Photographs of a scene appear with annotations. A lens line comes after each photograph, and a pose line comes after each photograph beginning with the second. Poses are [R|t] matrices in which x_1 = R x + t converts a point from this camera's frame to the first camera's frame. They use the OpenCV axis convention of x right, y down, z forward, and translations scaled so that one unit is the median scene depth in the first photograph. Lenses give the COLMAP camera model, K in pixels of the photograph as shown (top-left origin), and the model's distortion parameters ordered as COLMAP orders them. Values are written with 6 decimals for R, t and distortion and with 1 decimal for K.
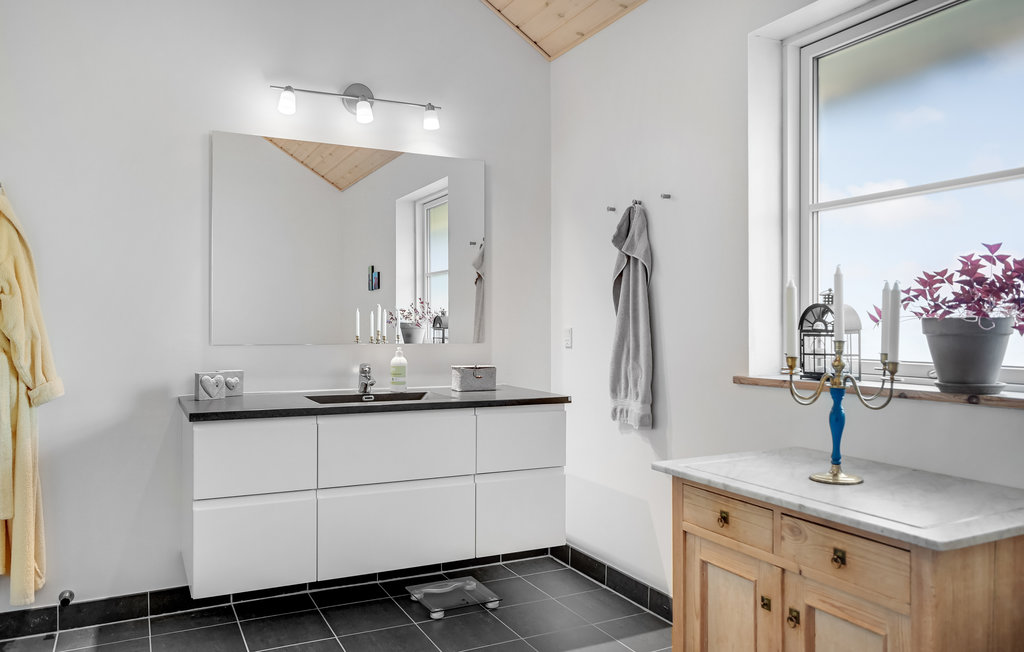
lens RADIAL K [[739.9, 0, 512.0], [0, 739.9, 326.0], [0, 0, 1]] dist [-0.000733, -0.000517]
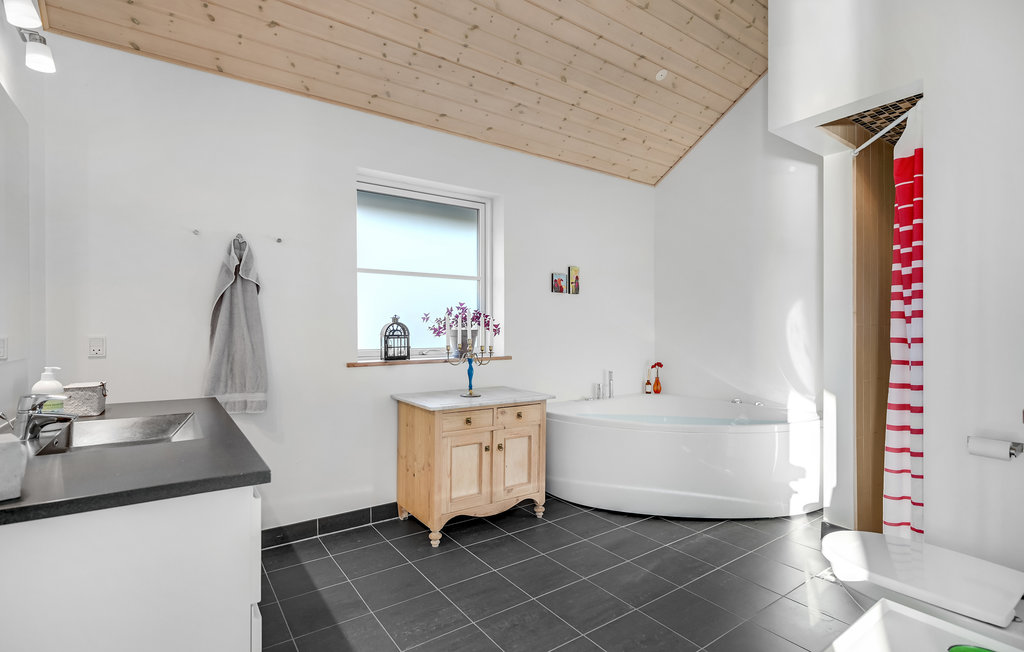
lens RADIAL K [[488.0, 0, 512.0], [0, 488.0, 326.0], [0, 0, 1]] dist [0.000834, 0.000099]
pose [[-0.151993, 0.005791, 0.988365, -1.192908], [-0.002746, 0.999977, -0.006281, -0.015666], [-0.988378, -0.003669, -0.151973, 1.110905]]
